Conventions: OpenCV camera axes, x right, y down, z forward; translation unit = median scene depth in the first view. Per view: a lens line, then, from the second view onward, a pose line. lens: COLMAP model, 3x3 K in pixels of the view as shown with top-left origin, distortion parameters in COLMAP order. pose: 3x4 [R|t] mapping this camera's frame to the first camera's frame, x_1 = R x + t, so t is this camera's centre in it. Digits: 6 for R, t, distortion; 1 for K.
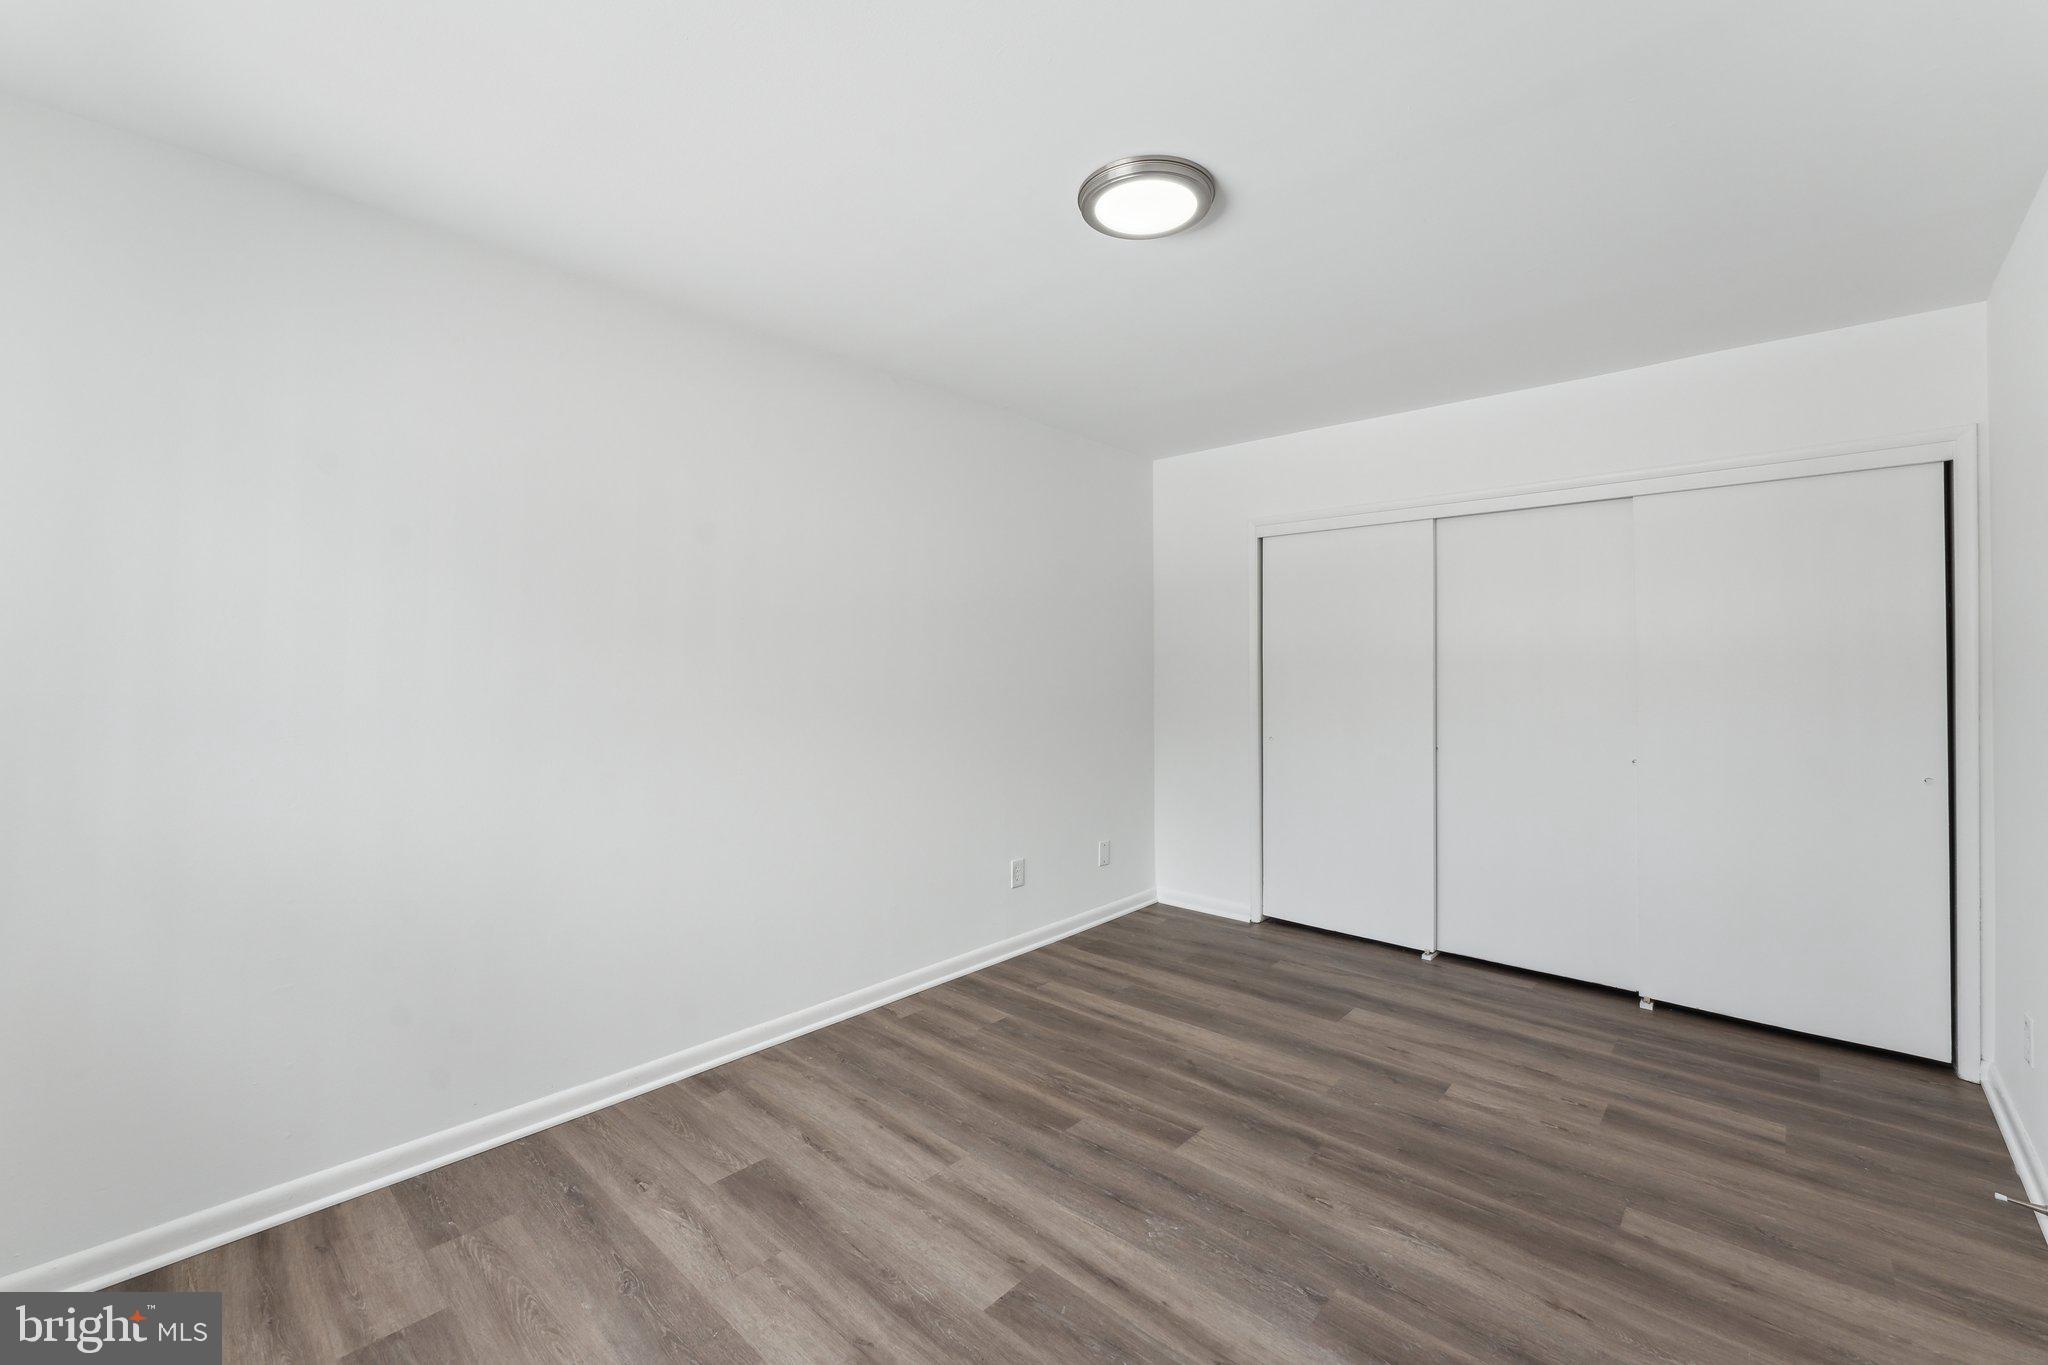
lens RADIAL K [[832.4, 0, 1028.4], [0, 832.4, 678.7], [0, 0, 1]] dist [-0.004479, 0.000501]
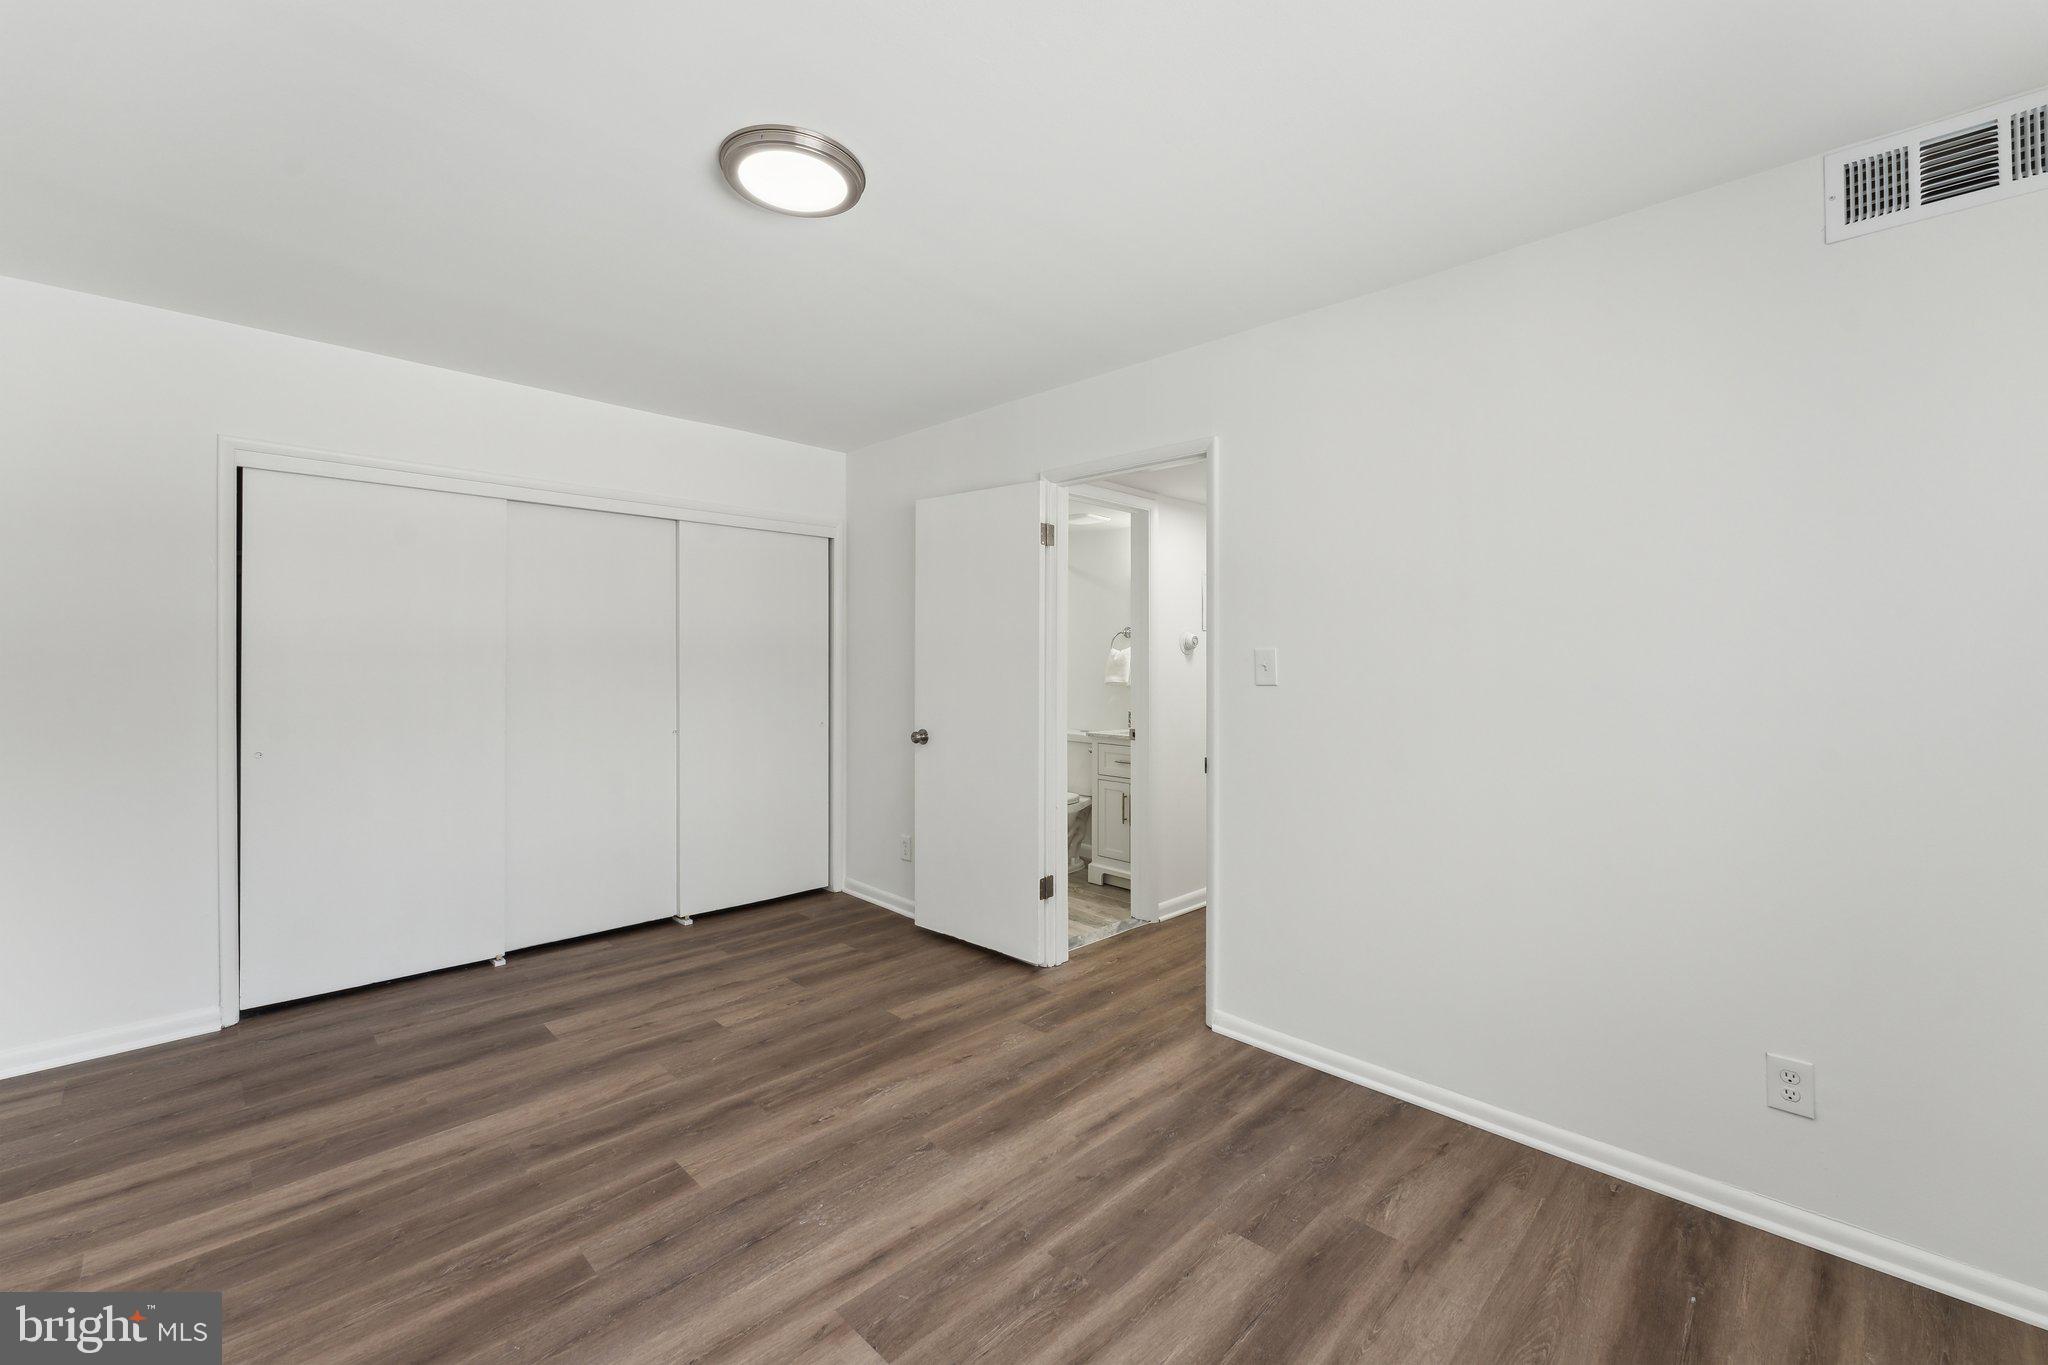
lens RADIAL K [[832.4, 0, 1016.5], [0, 832.4, 666.3], [0, 0, 1]] dist [-0.004479, 0.000501]
pose [[0.052990, -0.005183, 0.998582, -0.614268], [0.006950, 0.999964, 0.004821, -0.001781], [-0.998571, 0.006684, 0.053024, 0.524849]]
